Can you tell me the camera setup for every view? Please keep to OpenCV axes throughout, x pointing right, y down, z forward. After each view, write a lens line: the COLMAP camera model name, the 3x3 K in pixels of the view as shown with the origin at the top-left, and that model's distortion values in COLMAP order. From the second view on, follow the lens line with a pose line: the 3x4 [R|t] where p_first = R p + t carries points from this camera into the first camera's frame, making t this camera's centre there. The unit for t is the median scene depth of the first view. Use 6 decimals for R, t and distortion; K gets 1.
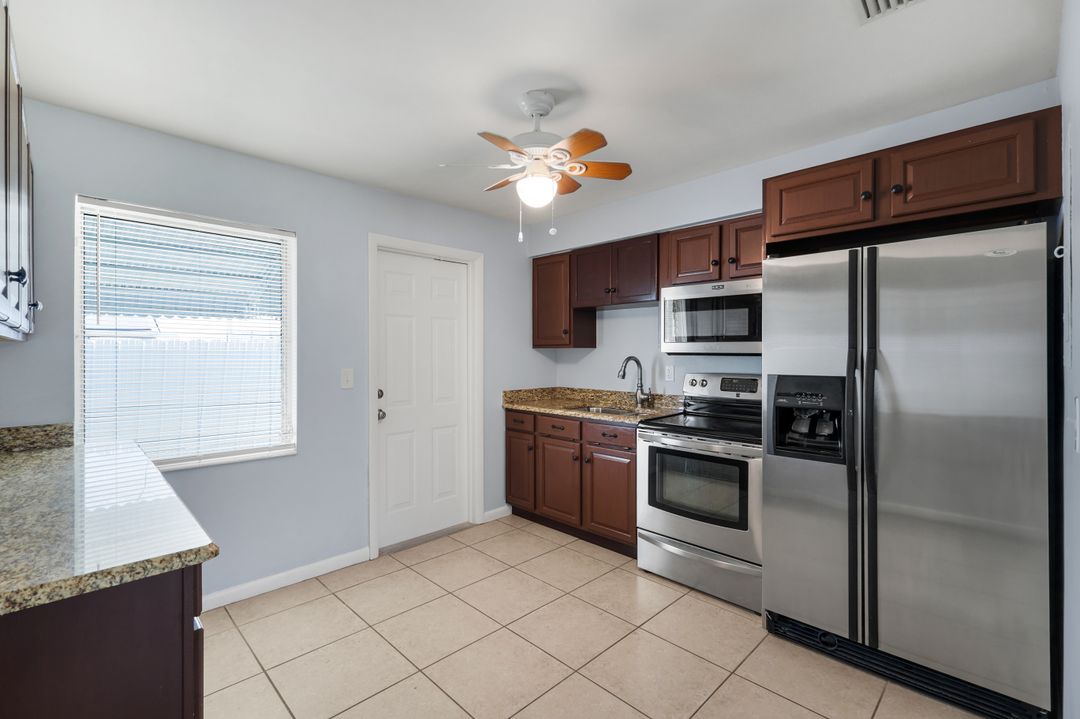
lens RADIAL K [[484.6, 0, 543.0], [0, 484.6, 354.5], [0, 0, 1]] dist [0.006523, 0.000432]
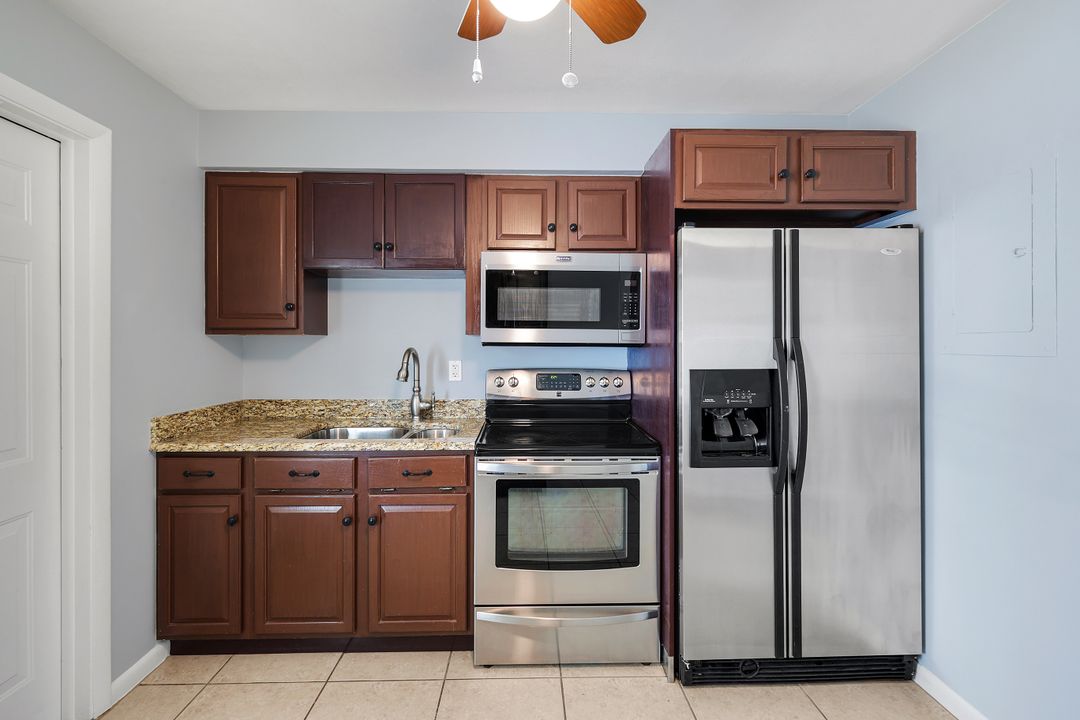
lens RADIAL K [[484.6, 0, 526.5], [0, 484.6, 345.0], [0, 0, 1]] dist [0.006523, 0.000432]
pose [[0.686563, -0.002722, 0.727065, -0.210993], [0.002159, 0.999996, 0.001705, -0.001054], [-0.727067, 0.000399, 0.686567, 0.433614]]
